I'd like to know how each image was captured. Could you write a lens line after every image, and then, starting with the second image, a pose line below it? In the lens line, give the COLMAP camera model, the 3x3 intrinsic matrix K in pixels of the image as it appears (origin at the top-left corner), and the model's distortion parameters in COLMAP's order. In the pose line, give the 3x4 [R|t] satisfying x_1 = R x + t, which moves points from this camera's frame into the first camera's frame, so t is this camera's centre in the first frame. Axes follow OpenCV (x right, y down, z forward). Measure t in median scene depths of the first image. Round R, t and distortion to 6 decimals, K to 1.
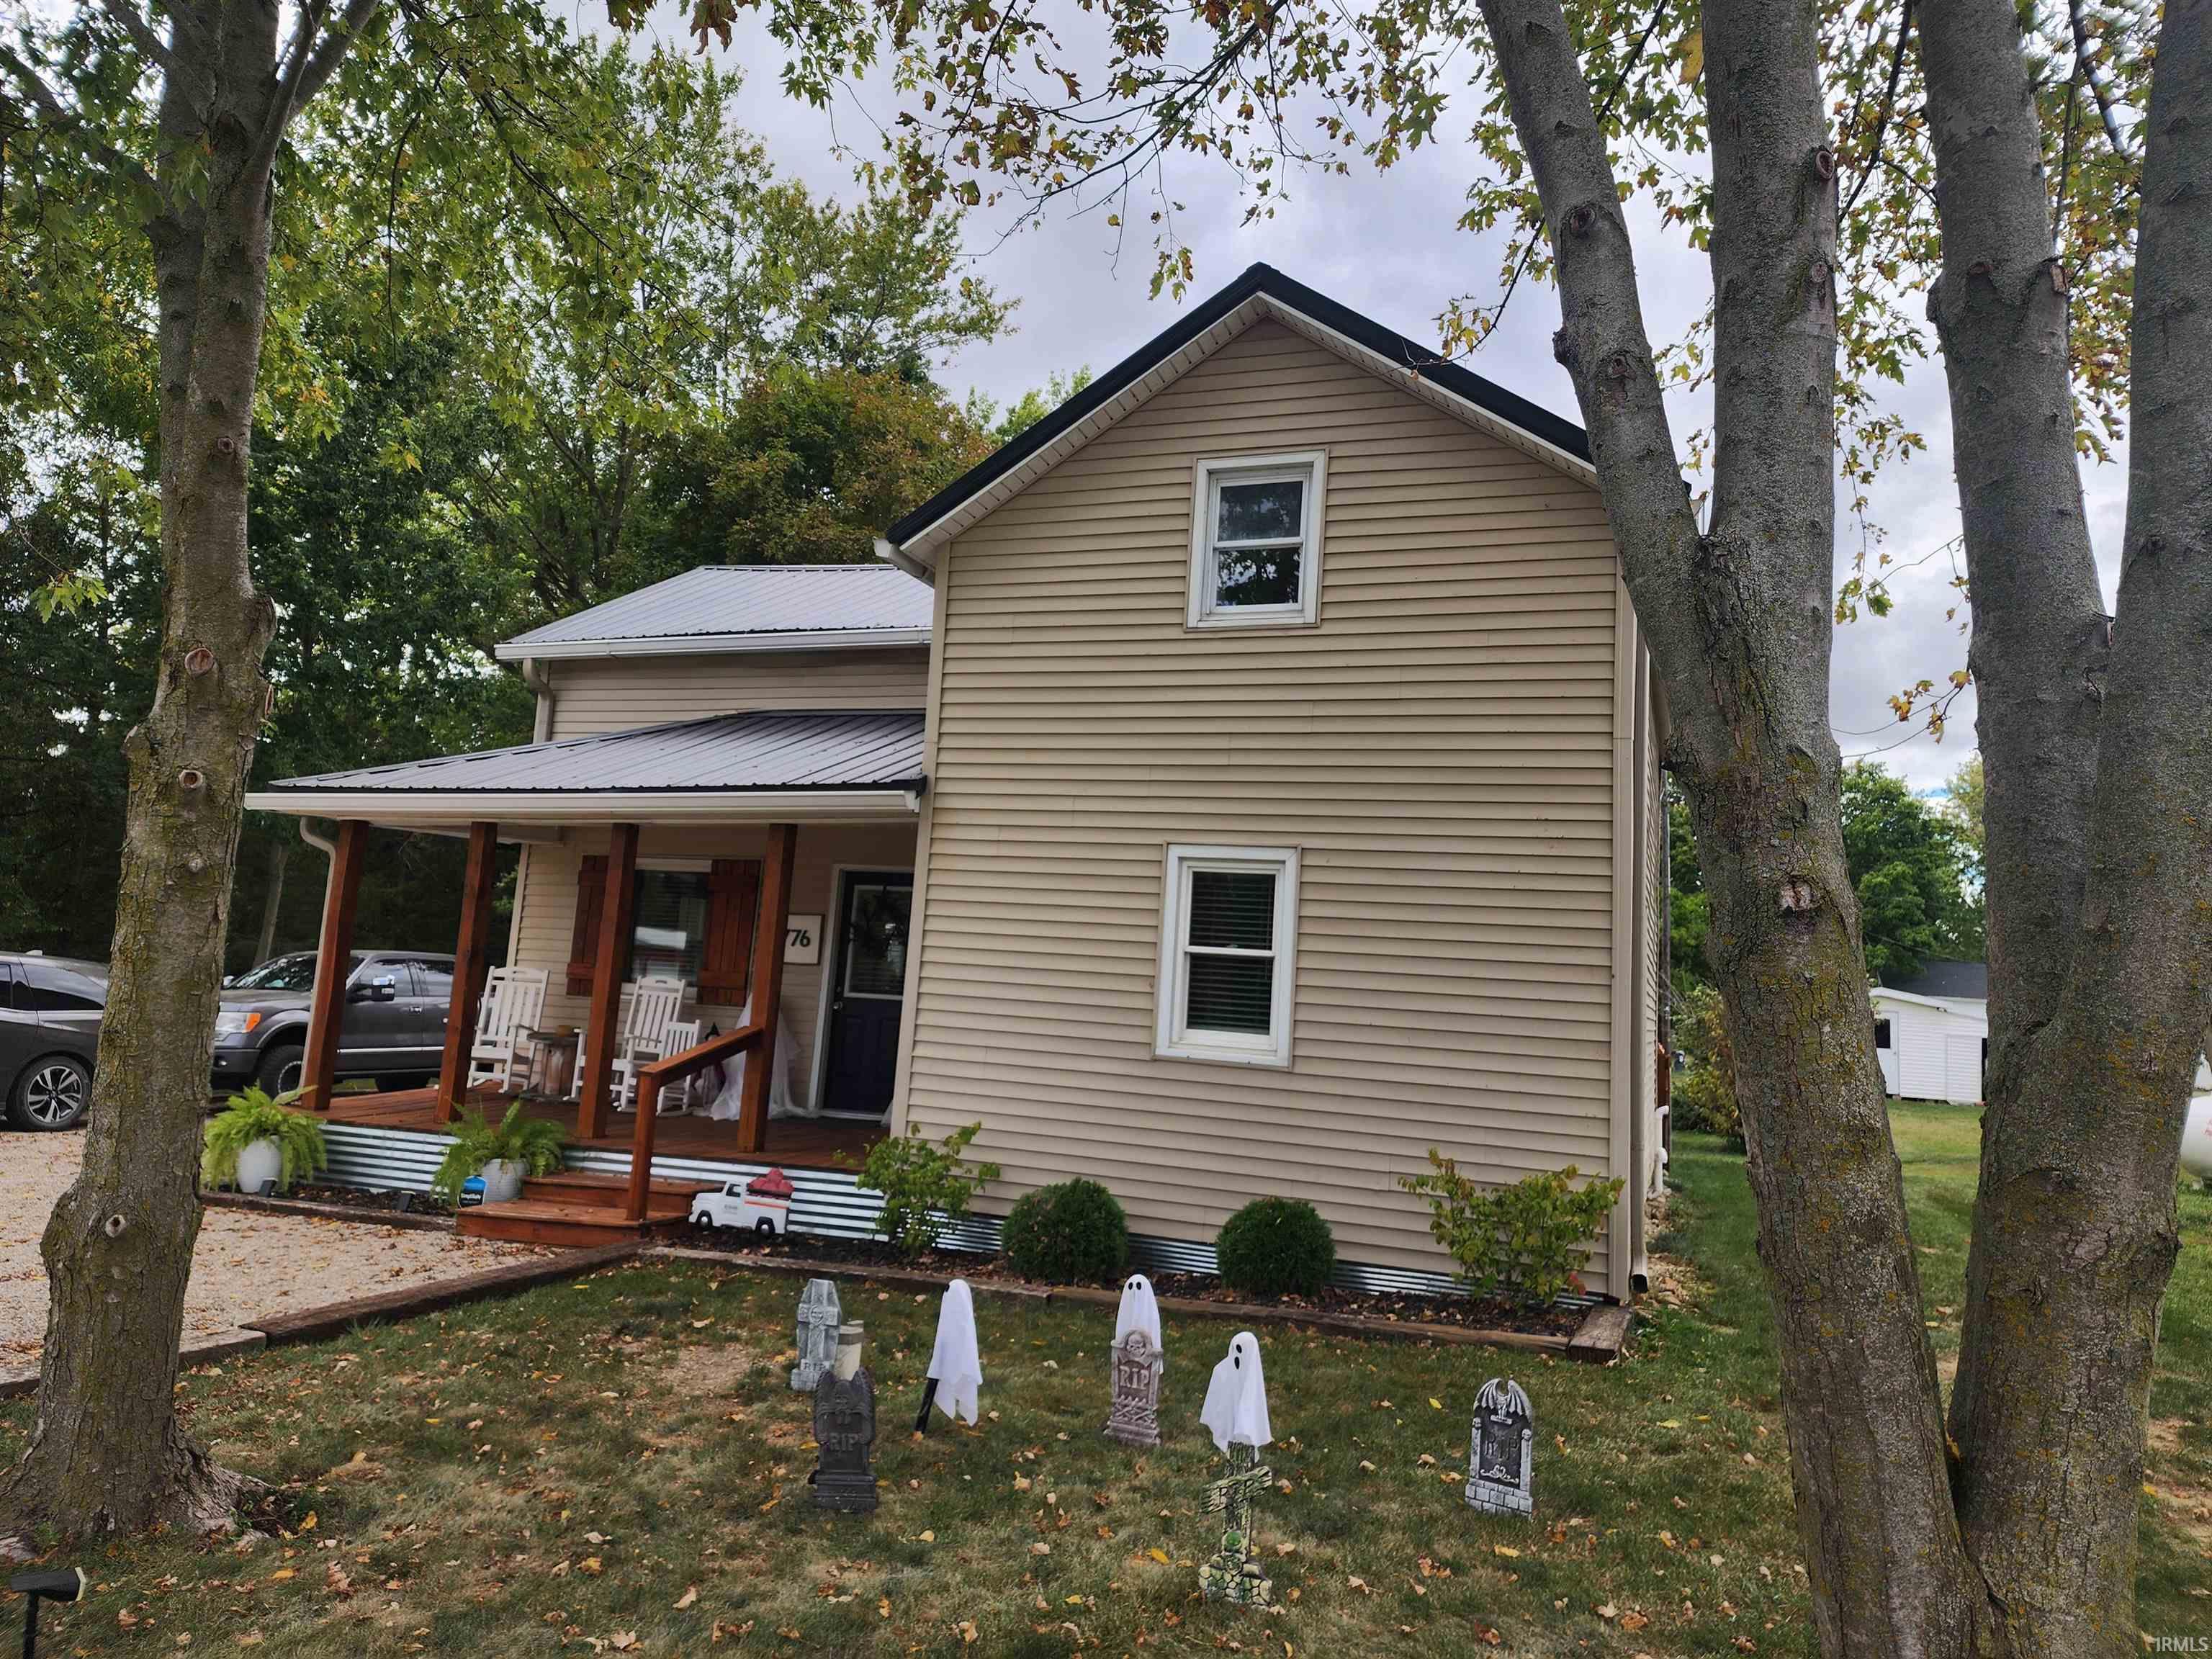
lens RADIAL K [[1477.9, 0, 1105.7], [0, 1477.9, 819.2], [0, 0, 1]] dist [0.069570, -0.064184]
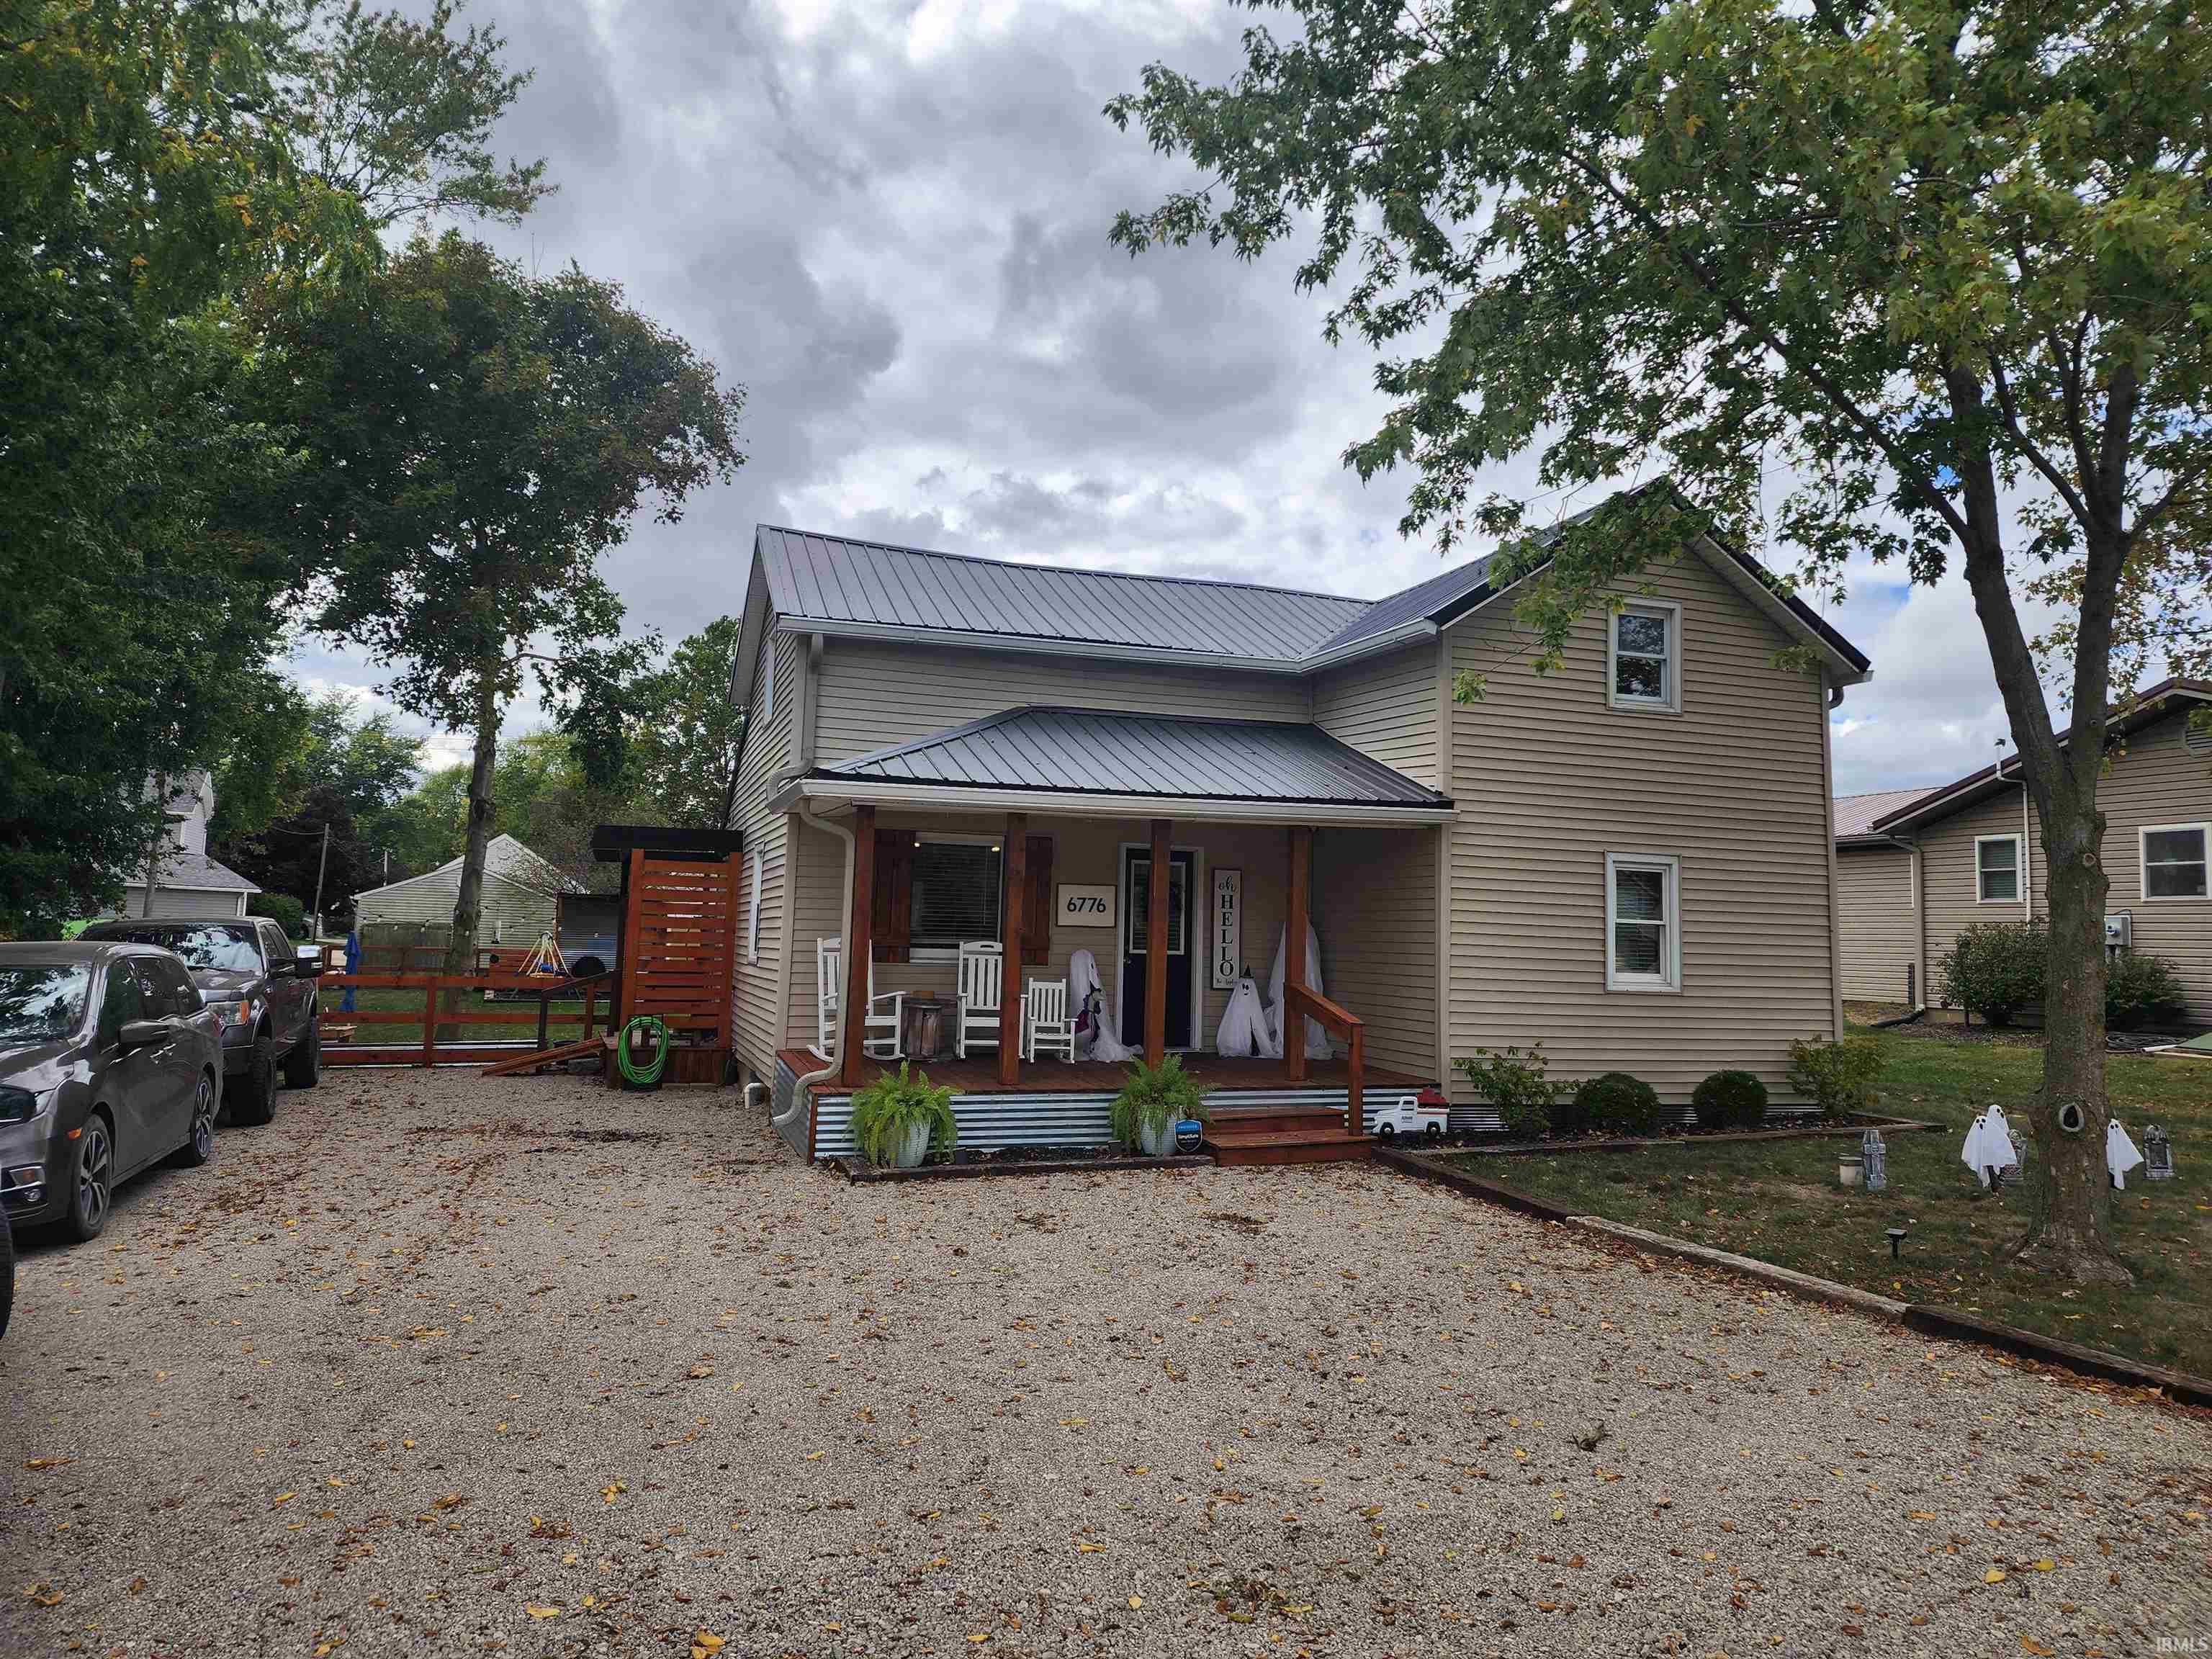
lens RADIAL K [[1477.9, 0, 1087.3], [0, 1477.9, 823.4], [0, 0, 1]] dist [0.069570, -0.064184]
pose [[0.775462, 0.010631, 0.631304, -1.349503], [-0.054881, 0.997209, 0.050620, -0.061033], [-0.629004, -0.073900, 0.773882, 0.155103]]
